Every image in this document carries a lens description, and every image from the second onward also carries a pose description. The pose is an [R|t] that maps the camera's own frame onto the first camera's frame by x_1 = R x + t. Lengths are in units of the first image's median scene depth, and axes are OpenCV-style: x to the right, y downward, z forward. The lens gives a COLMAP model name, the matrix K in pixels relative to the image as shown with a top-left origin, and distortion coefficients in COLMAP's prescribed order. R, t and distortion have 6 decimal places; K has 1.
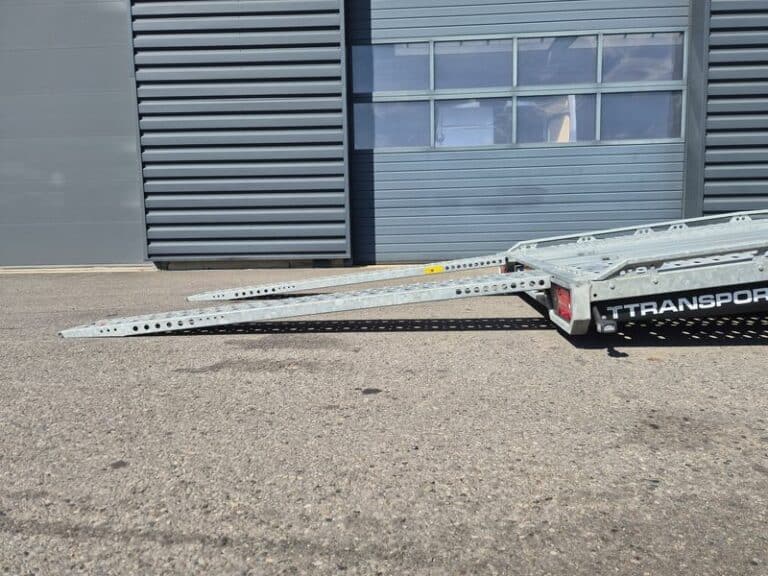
lens RADIAL K [[516.0, 0, 379.3], [0, 516.0, 286.7], [0, 0, 1]] dist [0.069516, -0.059010]
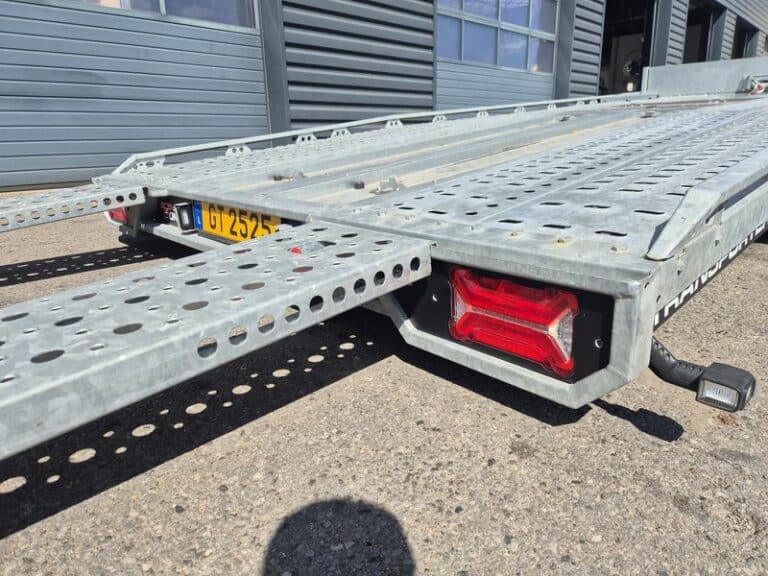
lens RADIAL K [[516.0, 0, 379.3], [0, 516.0, 286.7], [0, 0, 1]] dist [0.069516, -0.059010]
pose [[0.664682, -0.200328, 0.719768, 0.009662], [0.083976, 0.977309, 0.194459, -0.021706], [-0.742392, -0.068811, 0.666423, 0.256083]]
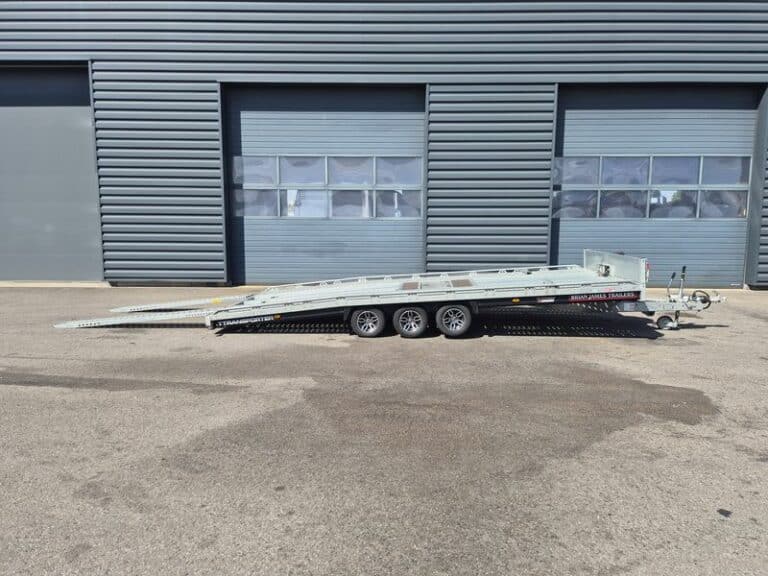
lens RADIAL K [[517.2, 0, 384.0], [0, 517.2, 288.0], [0, 0, 1]] dist [0.056562, -0.001455]
pose [[0.999437, 0.021974, 0.025358, 0.419868], [-0.022485, 0.999546, 0.020037, -0.081988], [-0.024906, -0.020596, 0.999478, -0.722235]]
